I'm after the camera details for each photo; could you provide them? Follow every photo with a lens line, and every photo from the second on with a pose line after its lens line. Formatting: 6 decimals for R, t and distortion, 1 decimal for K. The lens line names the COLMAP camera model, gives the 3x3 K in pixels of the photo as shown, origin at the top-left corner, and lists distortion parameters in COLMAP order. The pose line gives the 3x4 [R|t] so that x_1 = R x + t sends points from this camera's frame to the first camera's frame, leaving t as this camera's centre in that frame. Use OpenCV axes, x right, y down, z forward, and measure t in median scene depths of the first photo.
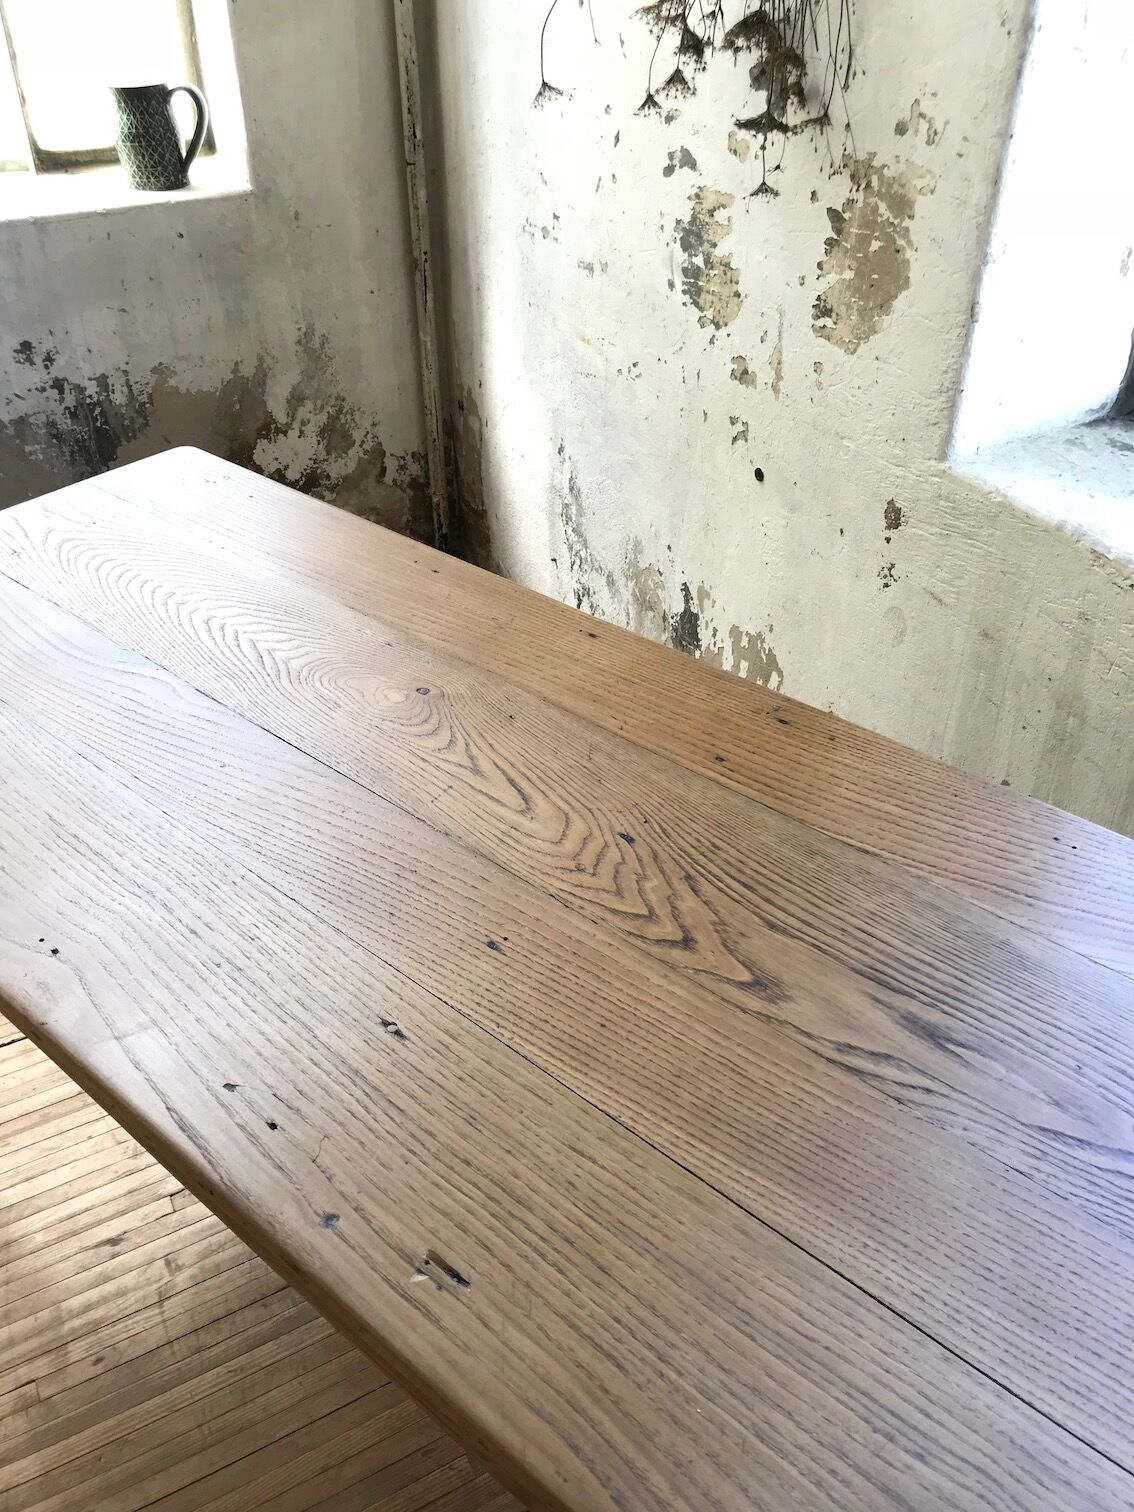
lens RADIAL K [[1255.0, 0, 558.9], [0, 1255.0, 733.0], [0, 0, 1]] dist [0.107002, -0.260522]
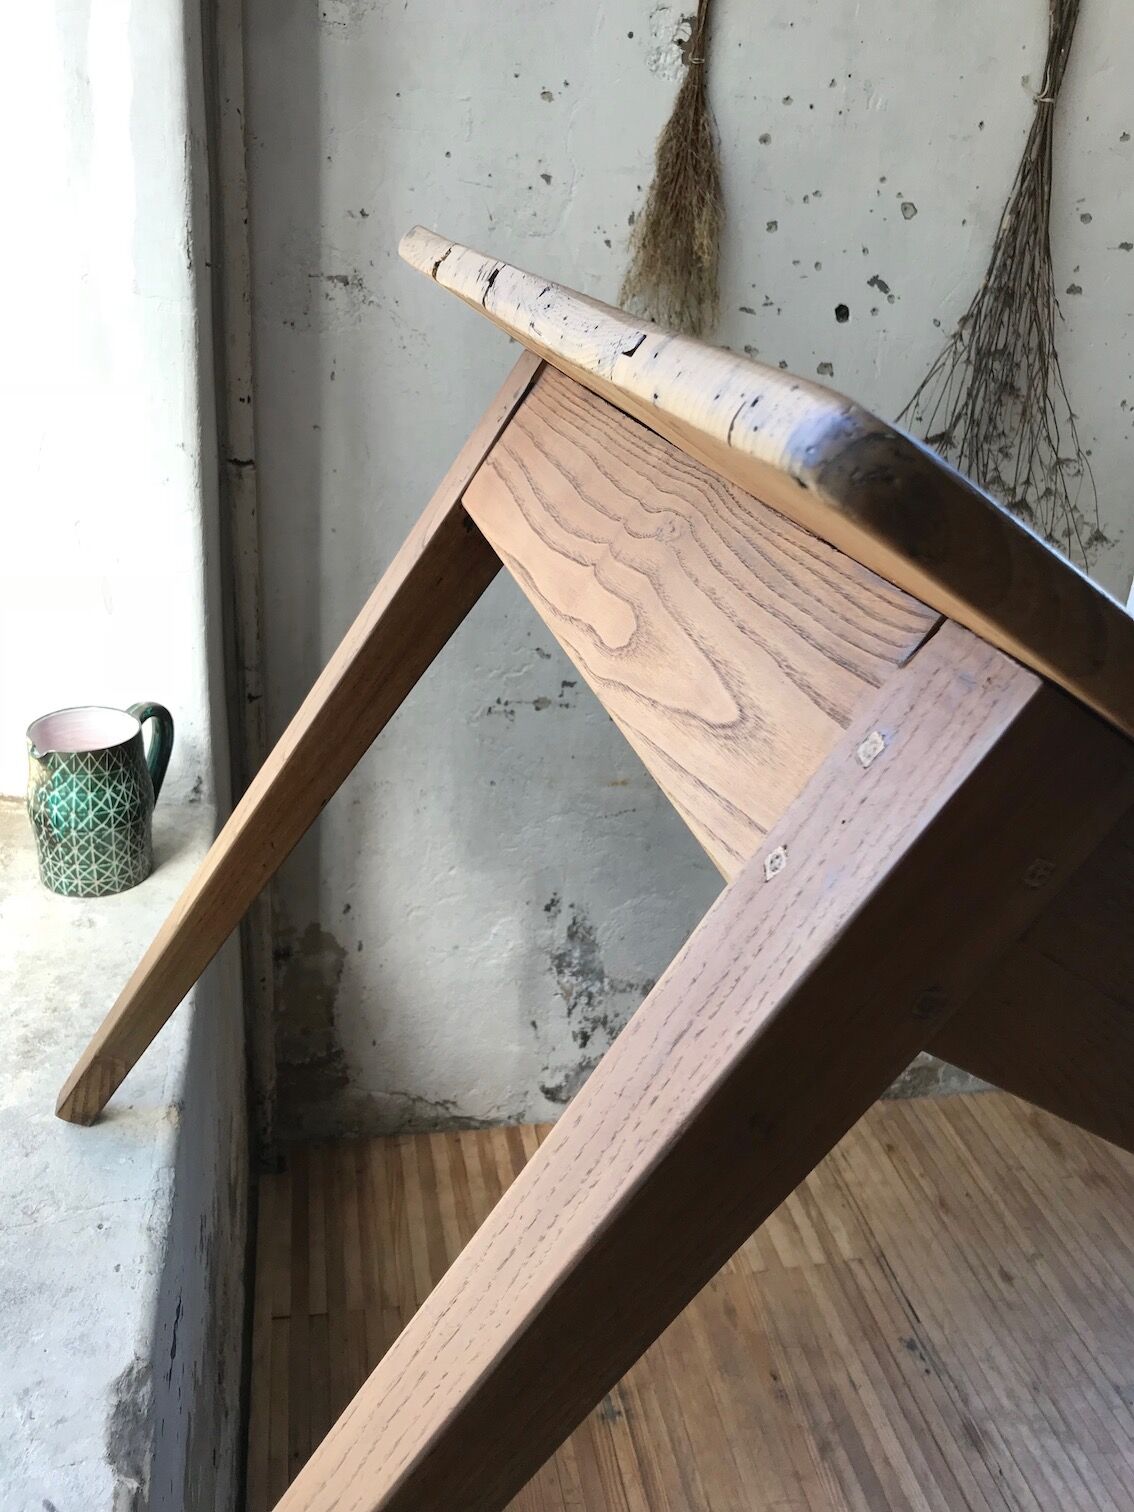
lens RADIAL K [[1261.1, 0, 585.5], [0, 1261.1, 743.9], [0, 0, 1]] dist [0.086124, -0.130201]
pose [[0.268210, -0.362579, 0.892524, -0.771696], [0.490974, 0.848566, 0.197181, -0.495207], [-0.828860, 0.385320, 0.405611, 0.565131]]
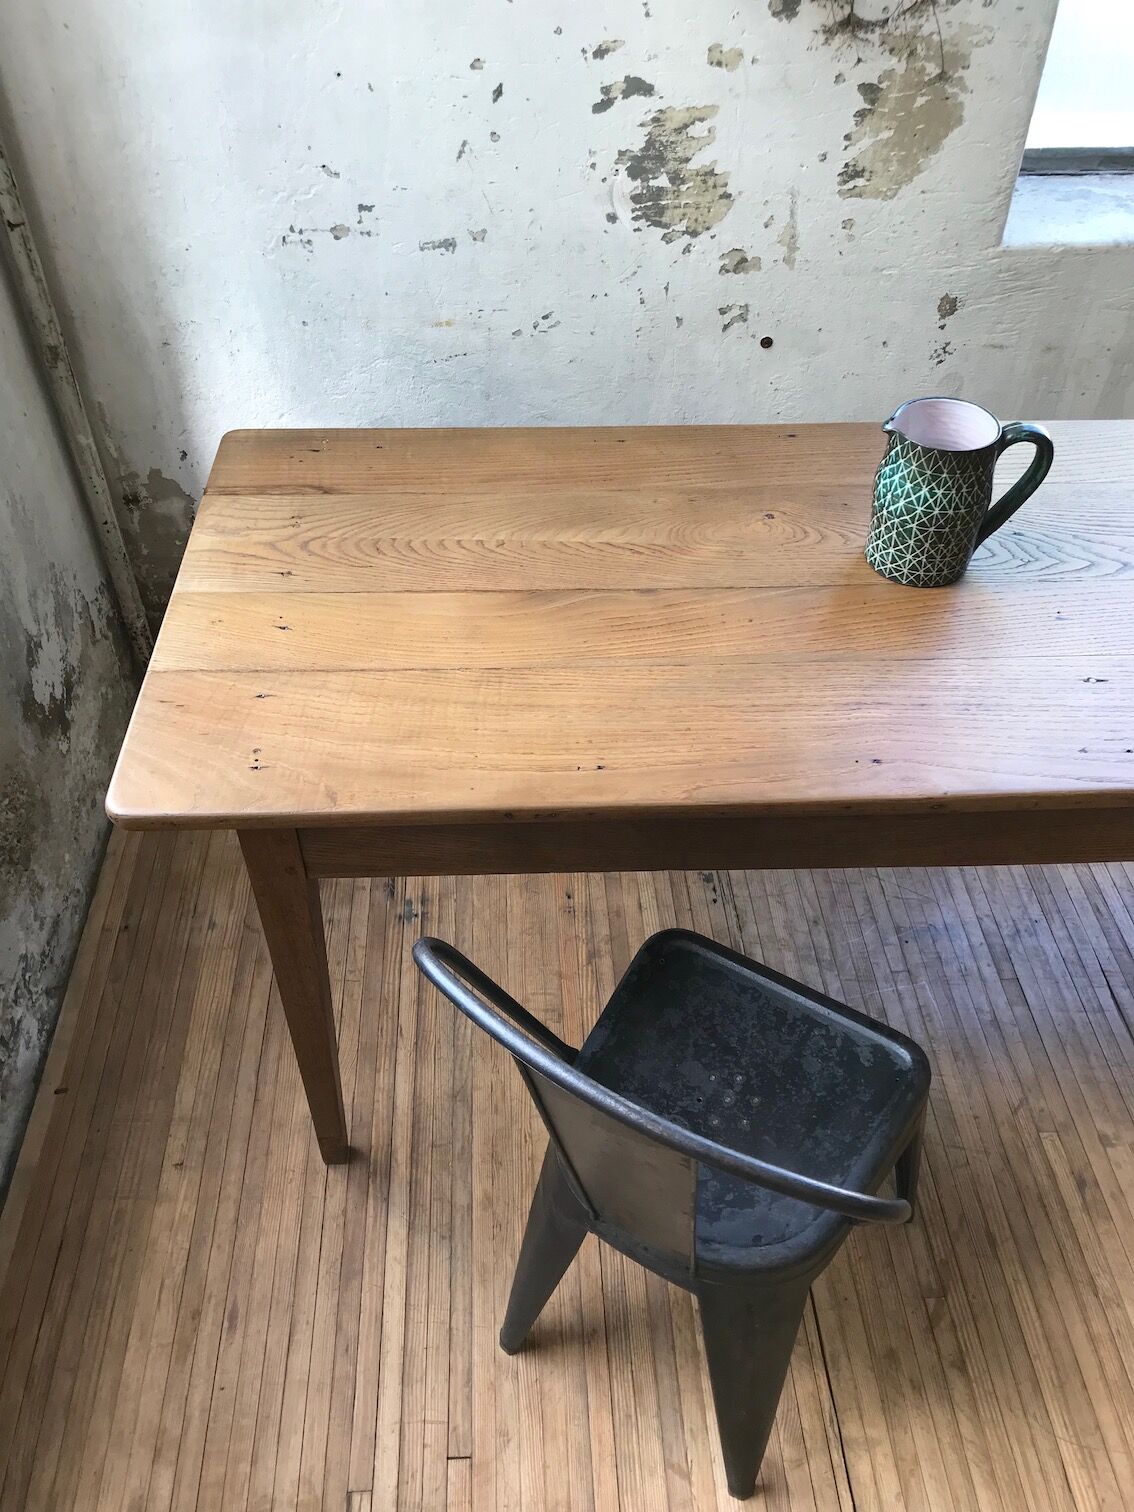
lens RADIAL K [[1251.9, 0, 578.8], [0, 1251.9, 746.1], [0, 0, 1]] dist [0.021064, -0.000642]
pose [[0.407515, -0.620050, 0.670425, -0.675622], [0.520947, 0.760820, 0.386998, -0.346681], [-0.750031, 0.191549, 0.633059, 0.376391]]
